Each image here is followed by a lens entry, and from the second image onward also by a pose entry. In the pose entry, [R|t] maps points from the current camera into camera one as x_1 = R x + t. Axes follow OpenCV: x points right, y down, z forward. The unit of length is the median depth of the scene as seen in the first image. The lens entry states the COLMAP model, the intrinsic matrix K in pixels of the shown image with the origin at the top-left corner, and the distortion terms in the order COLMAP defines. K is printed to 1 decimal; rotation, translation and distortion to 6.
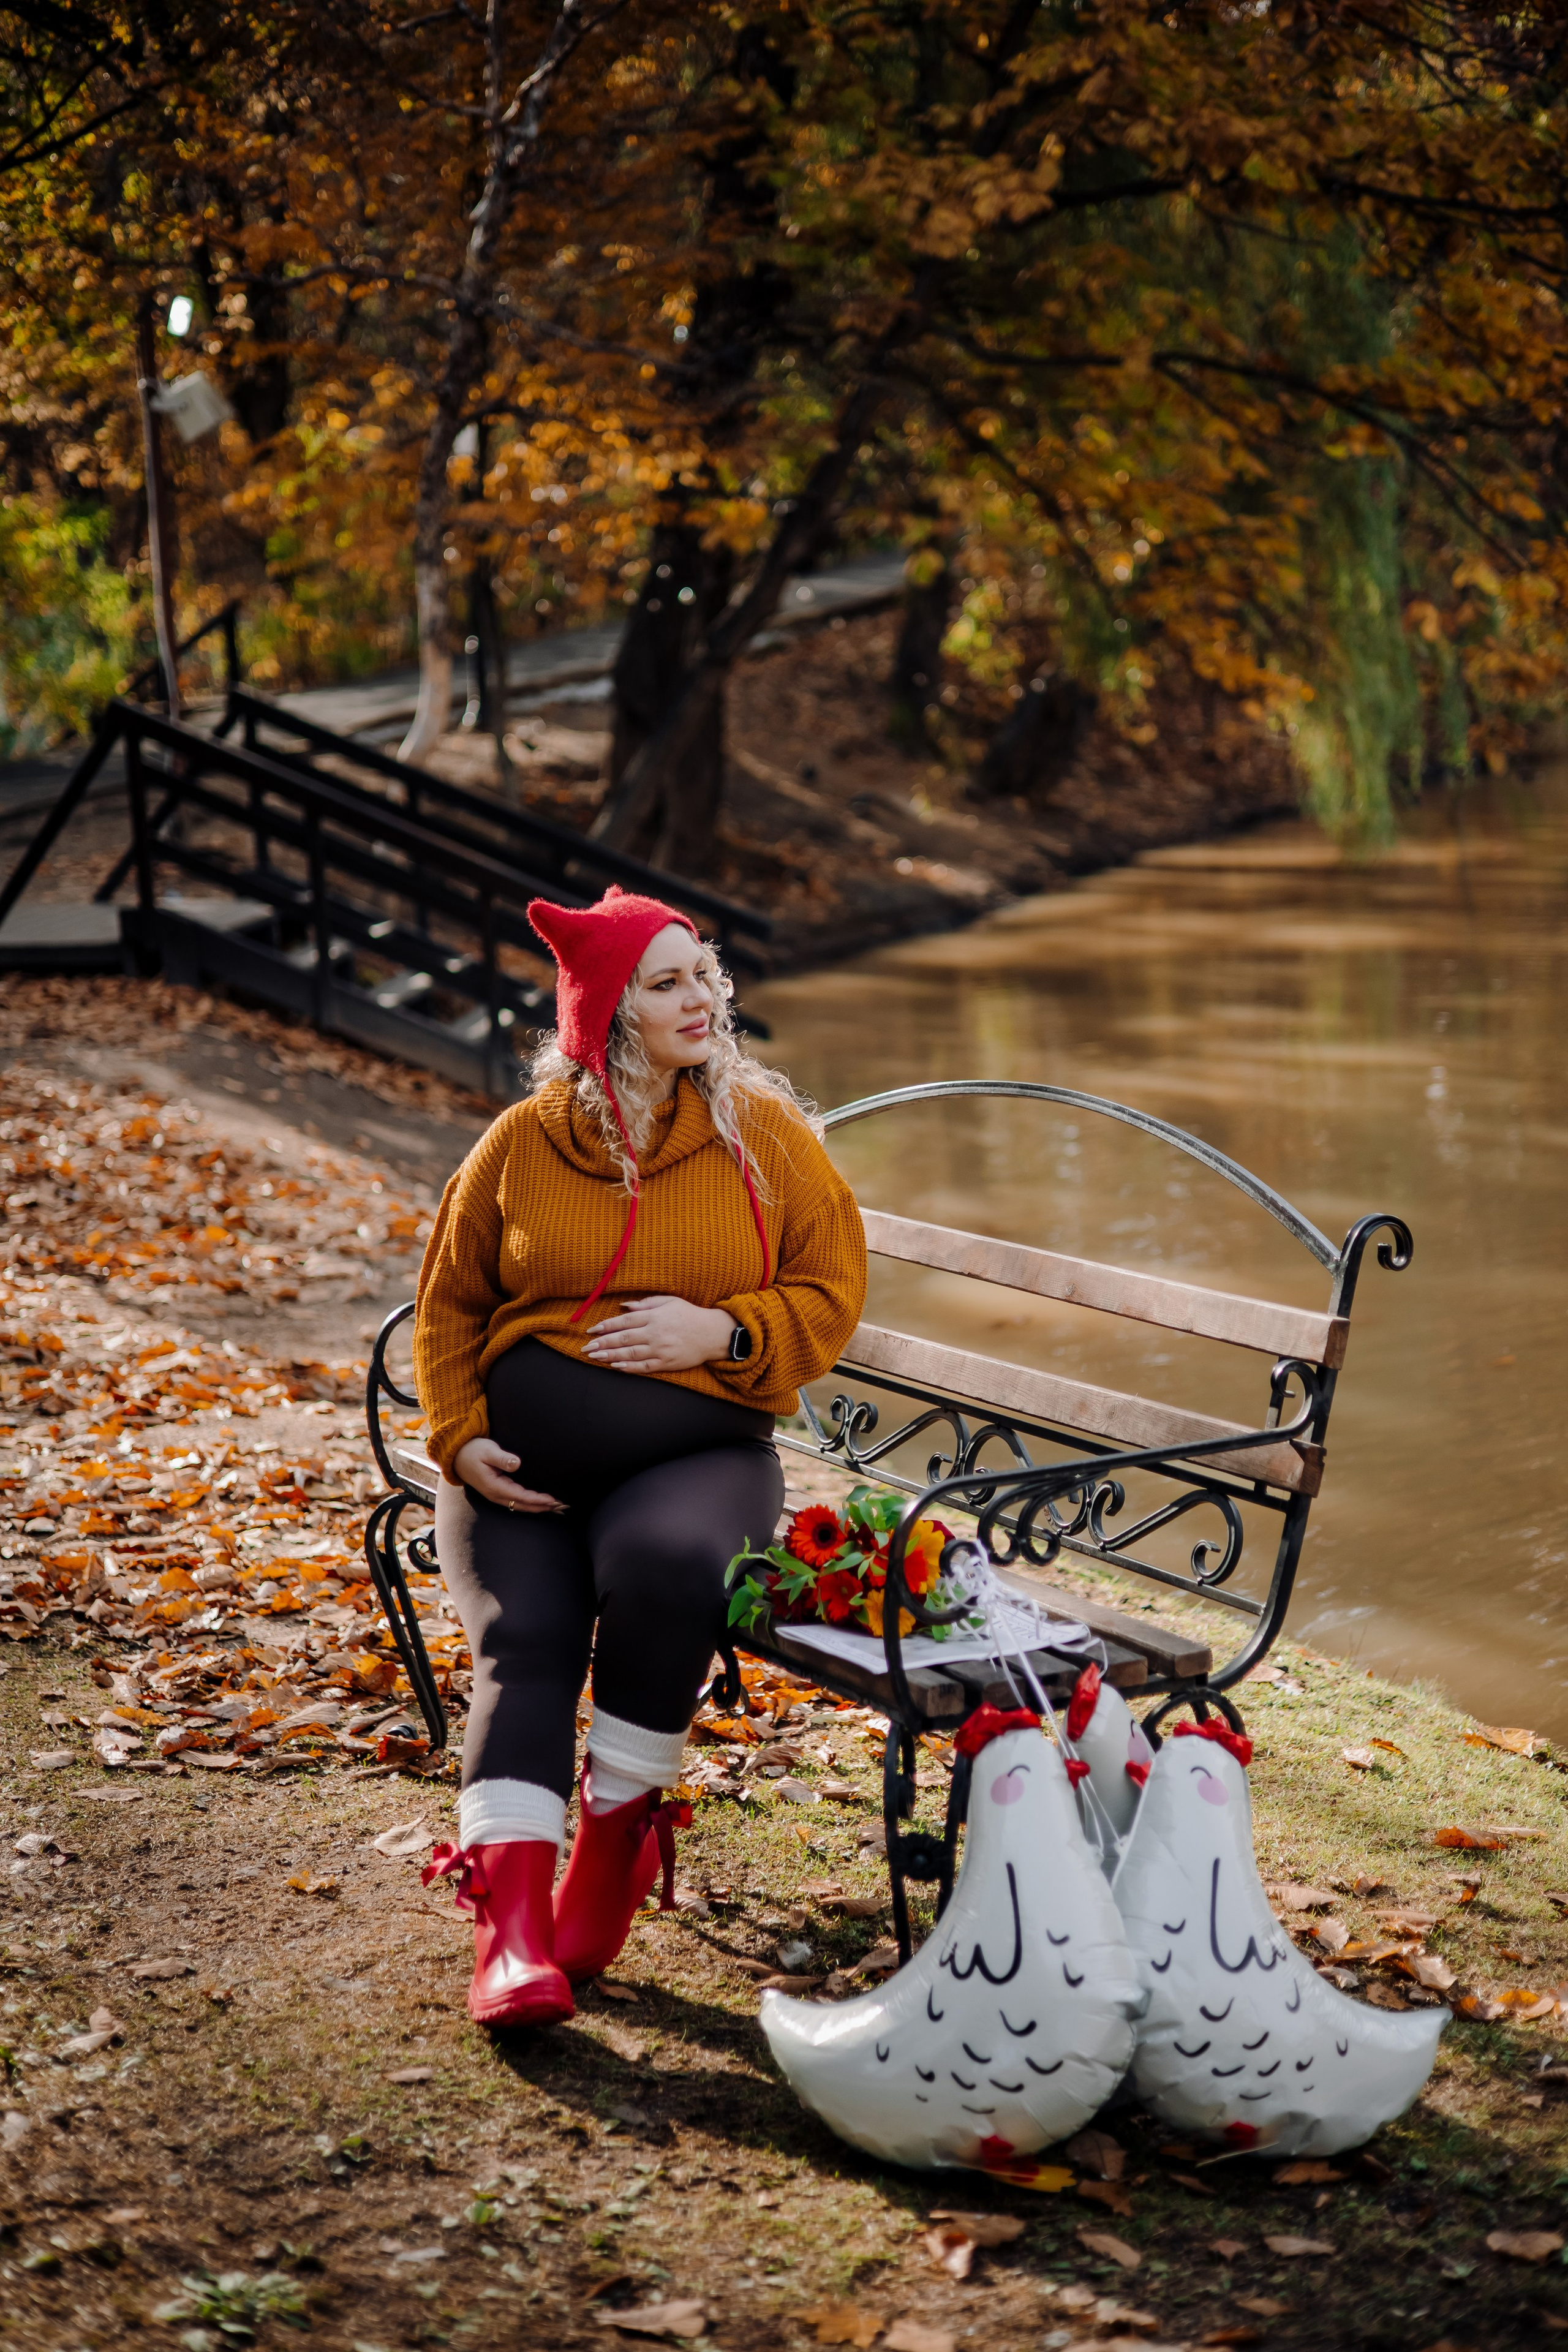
lens RADIAL K [[3346.9, 0, 784.0], [0, 3346.9, 1176.0], [0, 0, 1]] dist [0.083915, -0.407553]
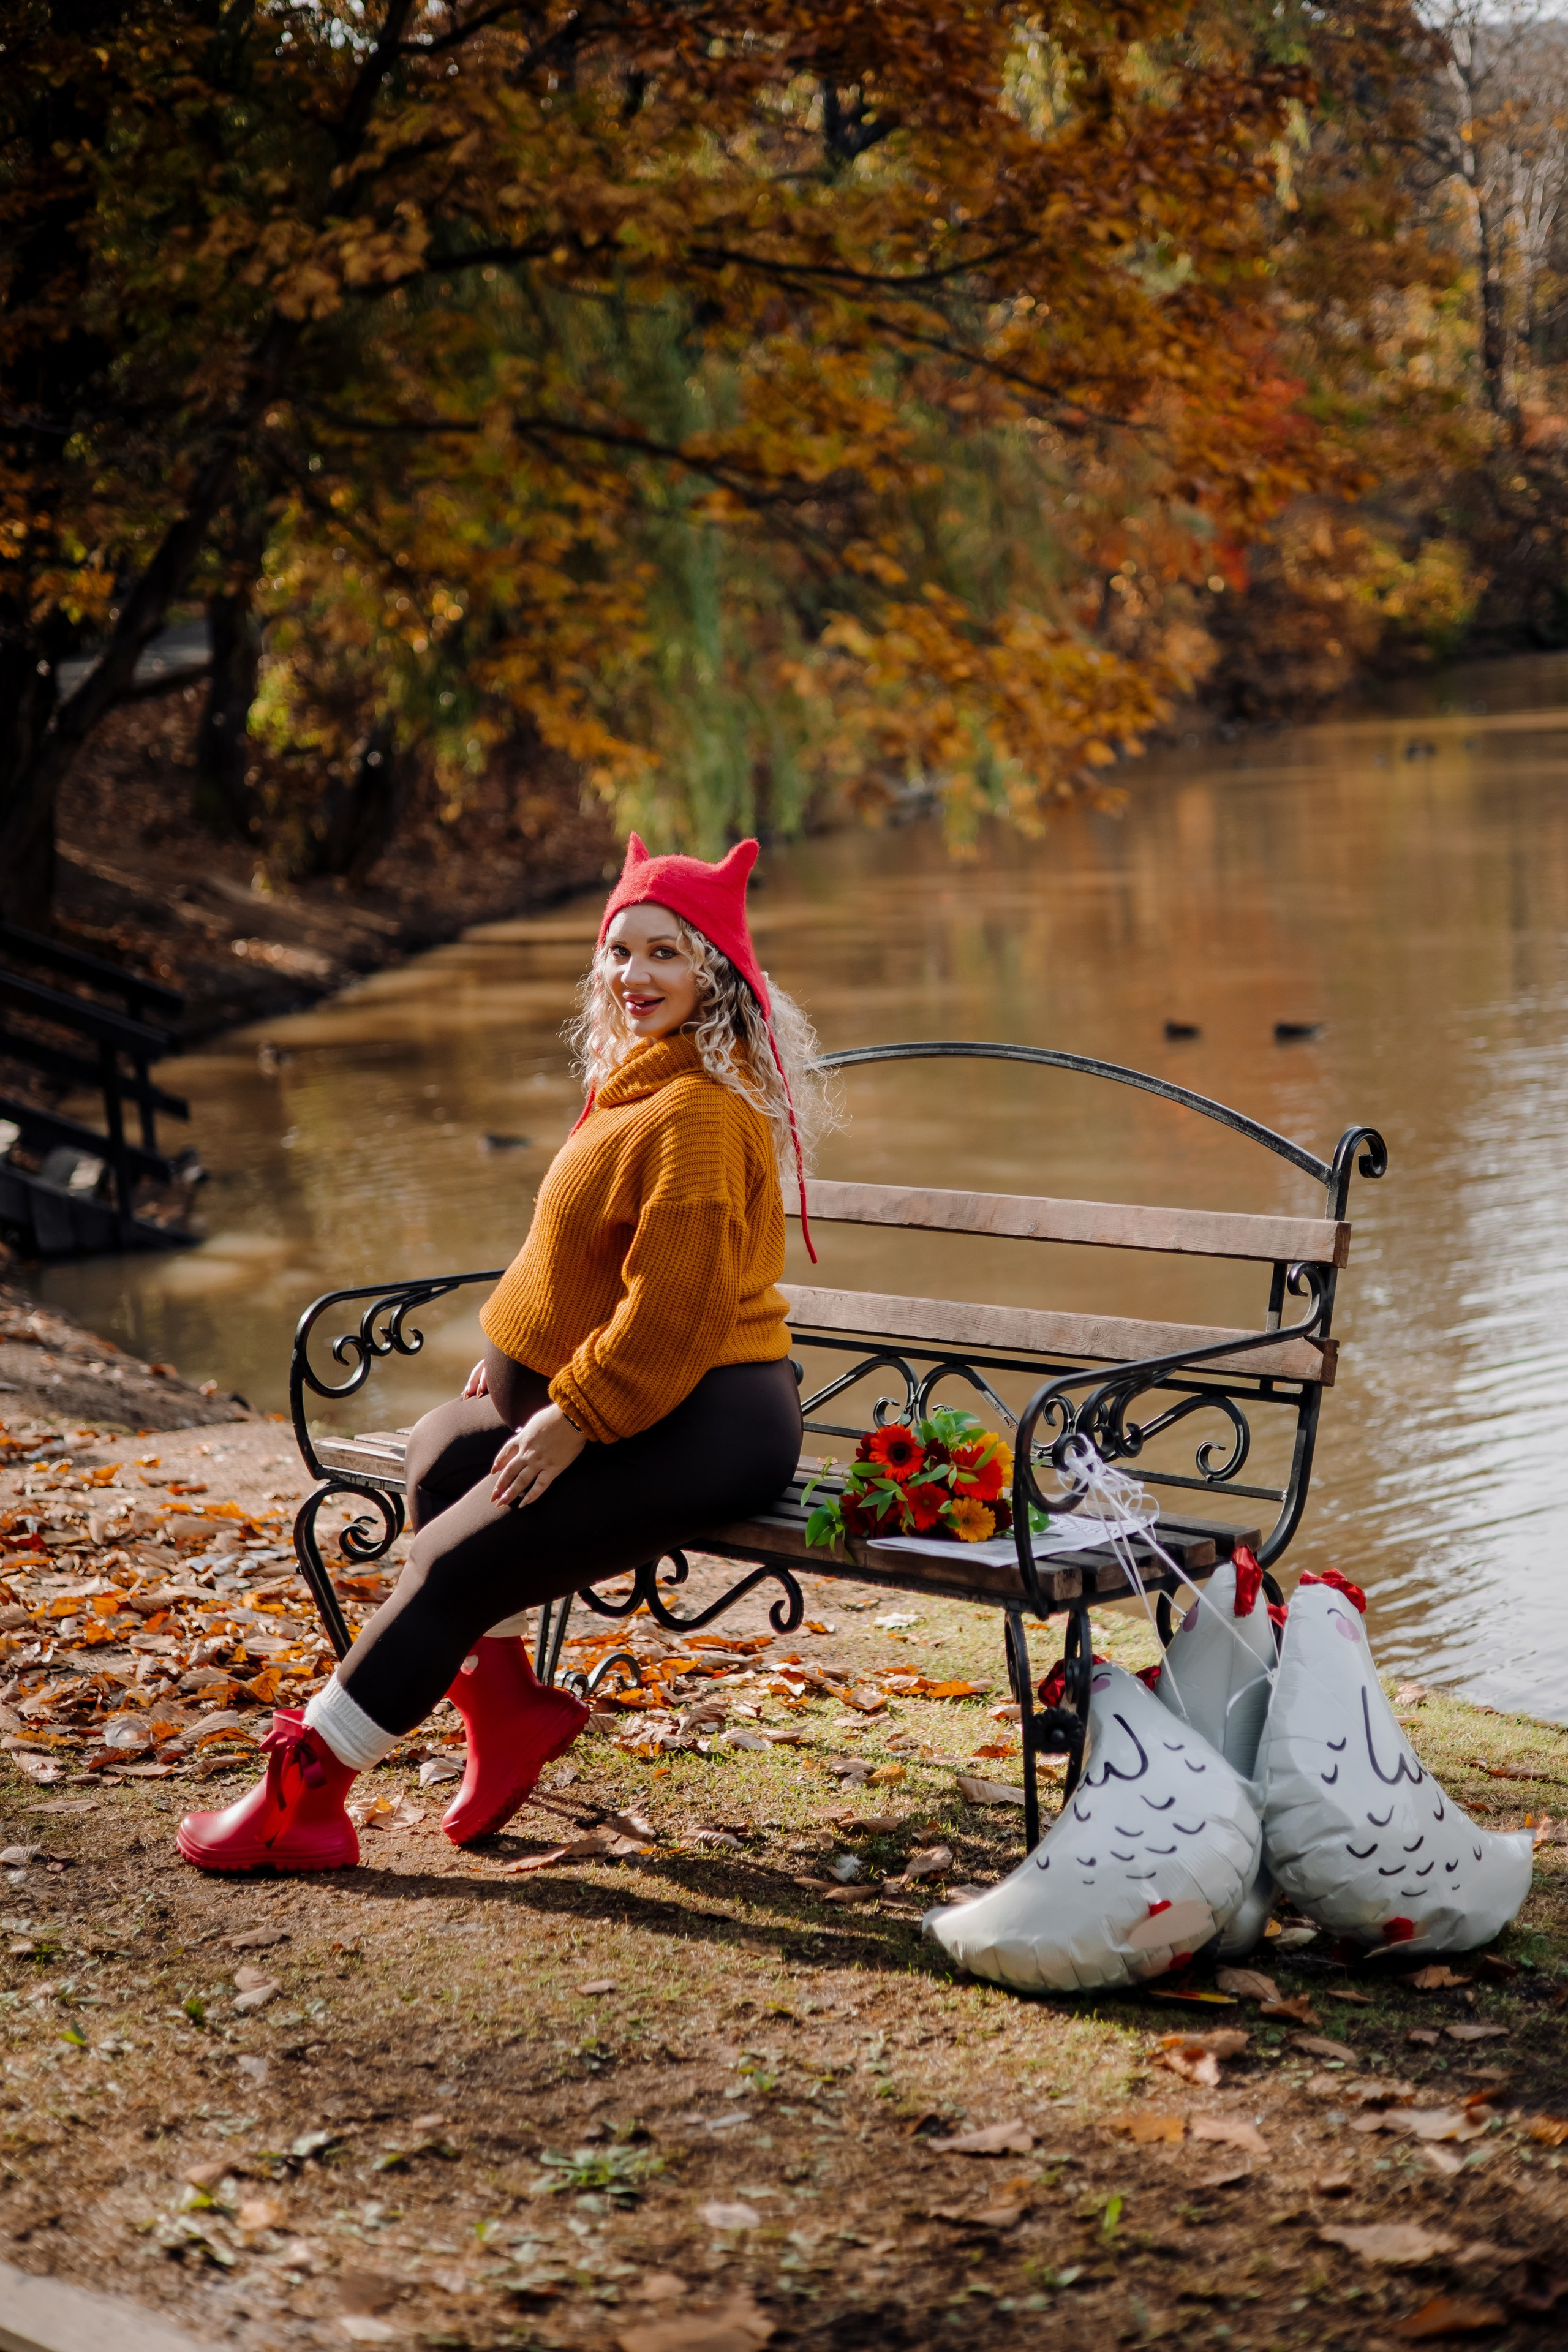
lens RADIAL K [[3453.0, 0, 814.7], [0, 3453.0, 1176.7], [0, 0, 1]] dist [0.059799, -0.219261]
pose [[0.970445, -0.050623, 0.235955, -0.076161], [0.057906, 0.998033, -0.024037, 0.012834], [-0.234273, 0.036990, 0.971467, -0.016253]]
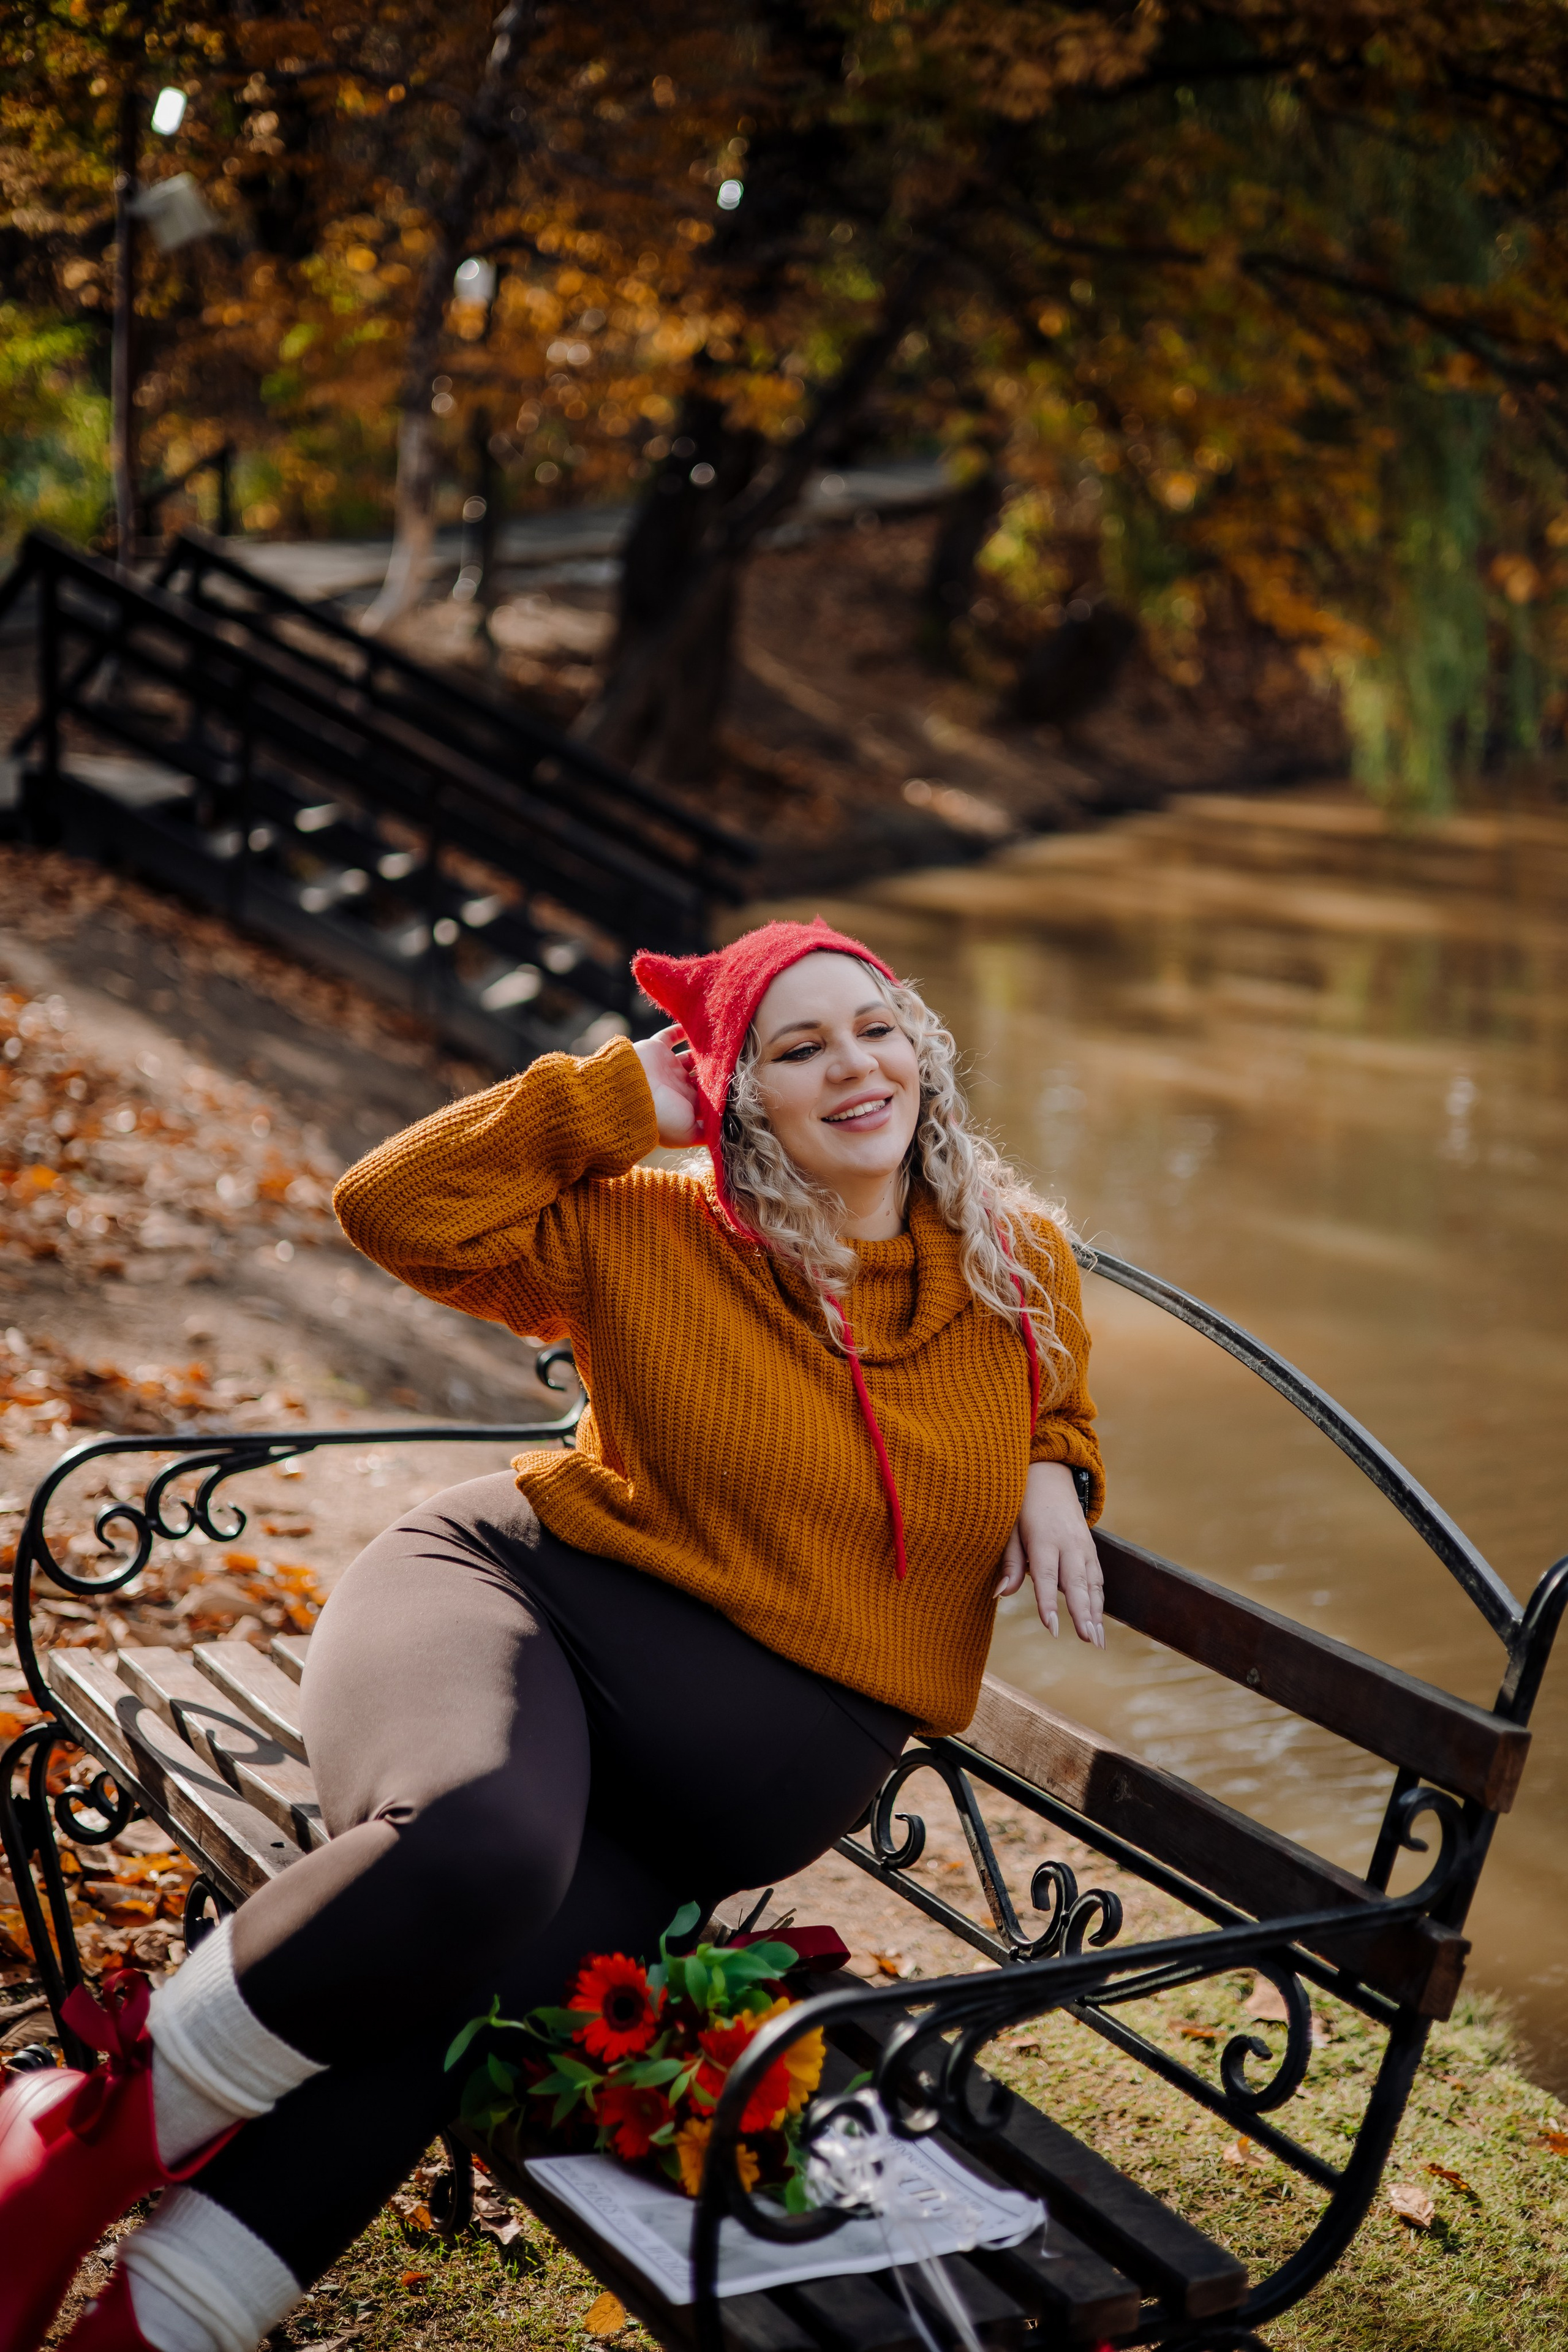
lens RADIAL K [[3366.7, 0, 788.4], [0, 3366.7, 1205.5], [0, 0, 1]] dist [0.024833, -0.052858]
pose [[0.995795, 0.091293, 0.007655, 0.006872], [-0.091513, 0.995133, 0.036556, -0.017105], [-0.004280, -0.037103, 0.999302, 0.115128]]
